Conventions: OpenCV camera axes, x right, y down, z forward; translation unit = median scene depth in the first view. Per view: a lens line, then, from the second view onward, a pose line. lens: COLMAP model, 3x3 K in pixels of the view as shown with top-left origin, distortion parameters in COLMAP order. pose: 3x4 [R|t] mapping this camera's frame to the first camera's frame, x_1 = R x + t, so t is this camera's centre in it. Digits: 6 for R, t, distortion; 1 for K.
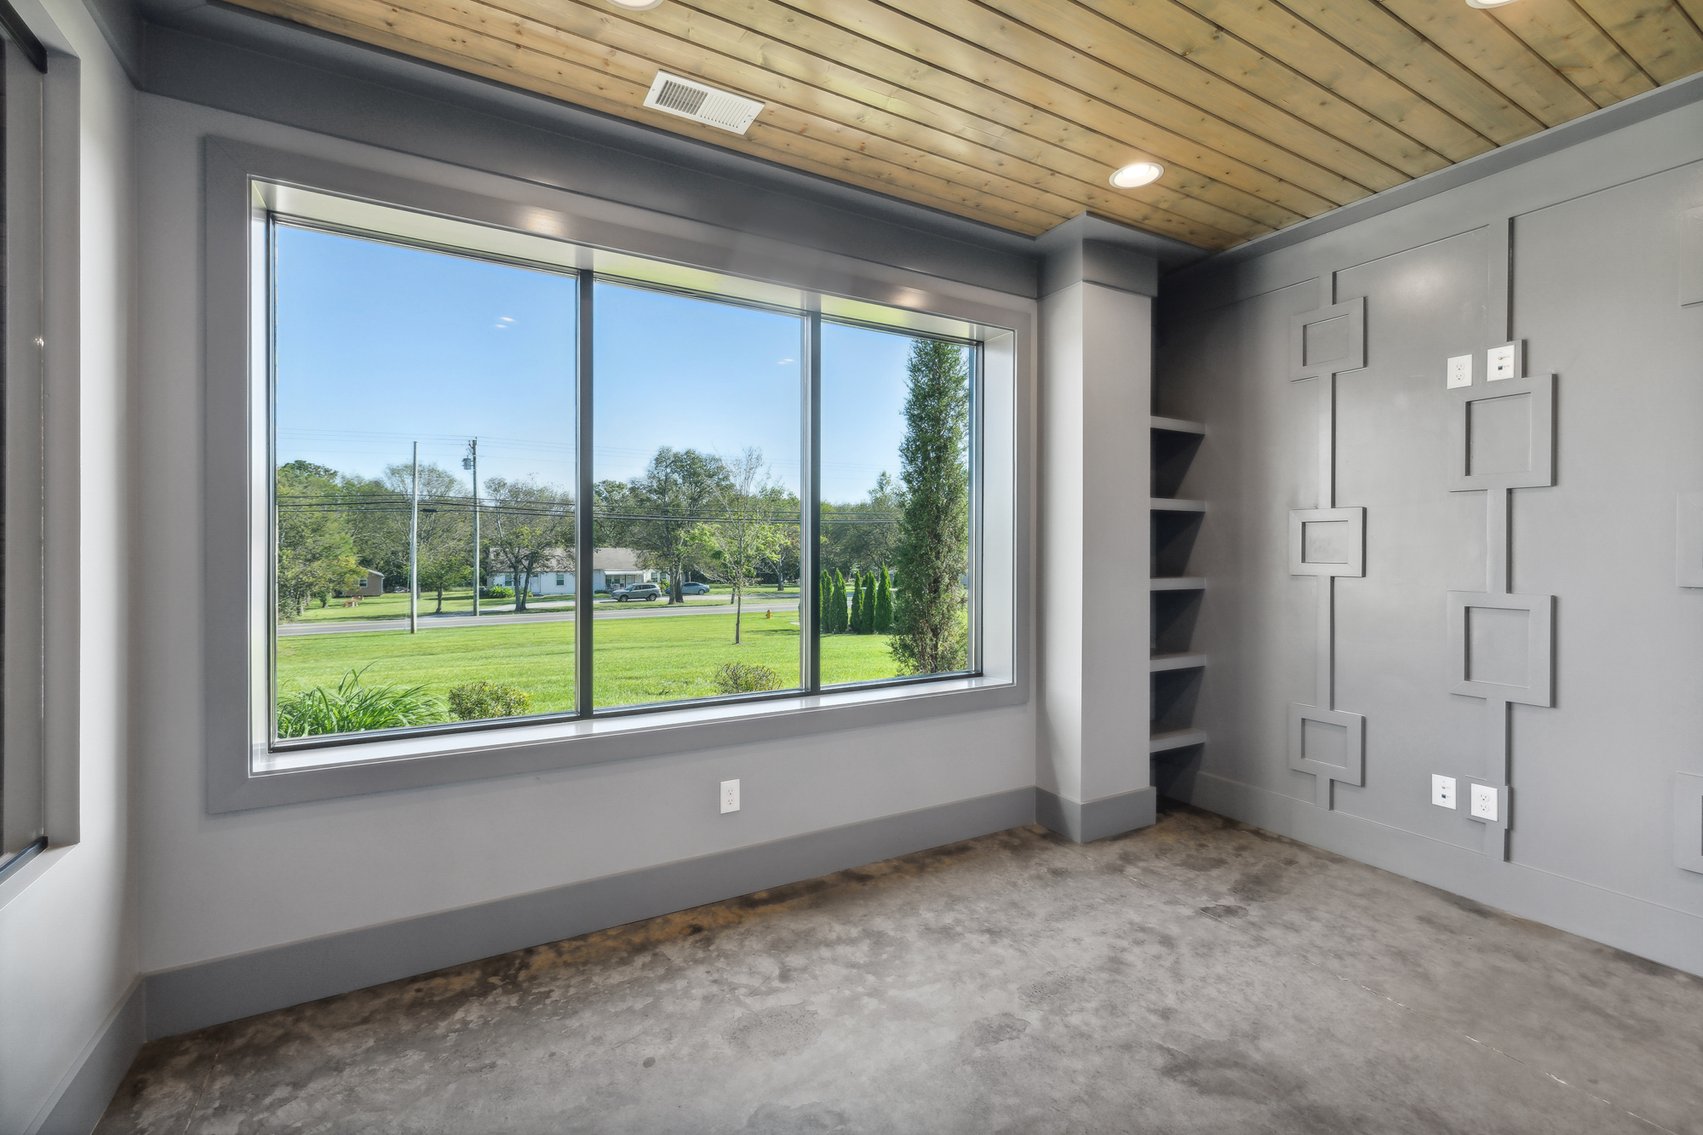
lens RADIAL K [[724.9, 0, 842.0], [0, 724.9, 553.7], [0, 0, 1]] dist [0.000496, -0.000198]
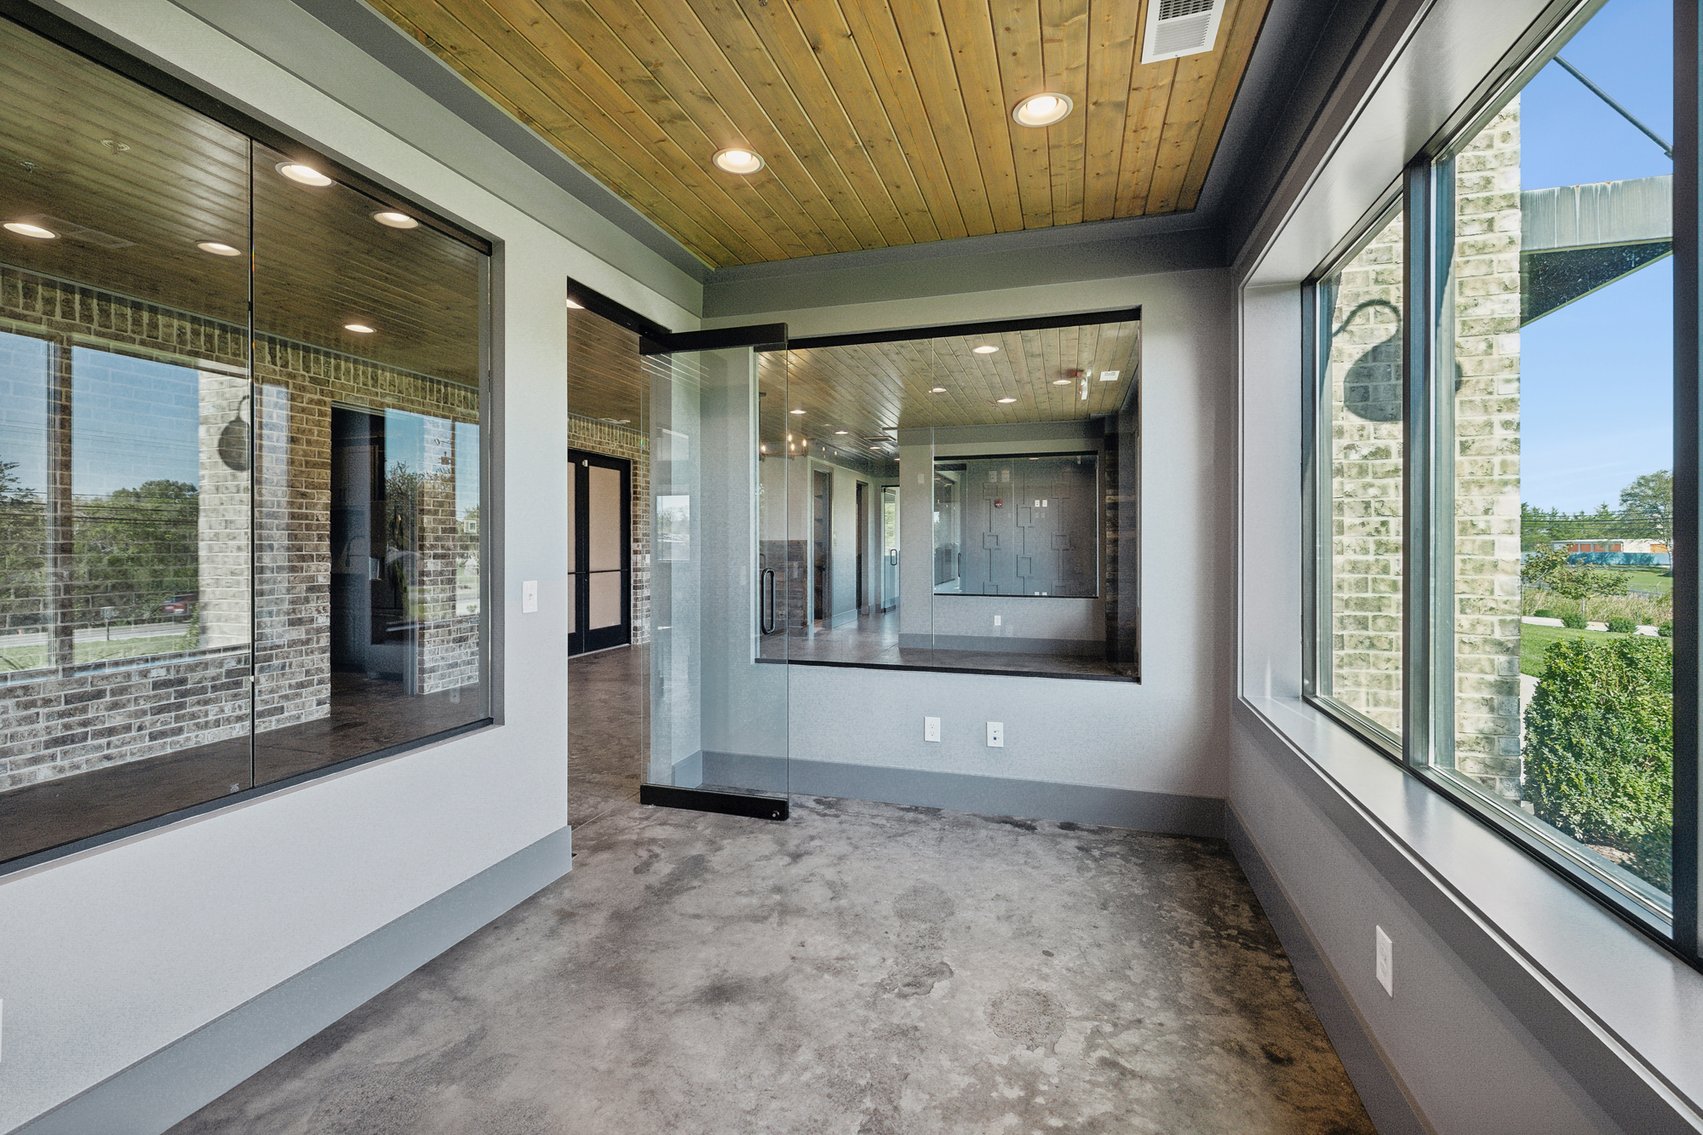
lens RADIAL K [[728.9, 0, 853.6], [0, 728.9, 546.5], [0, 0, 1]] dist [0.000553, -0.000381]
pose [[-0.725603, 0.001557, -0.688112, 0.736407], [-0.004062, 0.999970, 0.006546, -0.005840], [0.688102, 0.007545, -0.725575, 1.469218]]
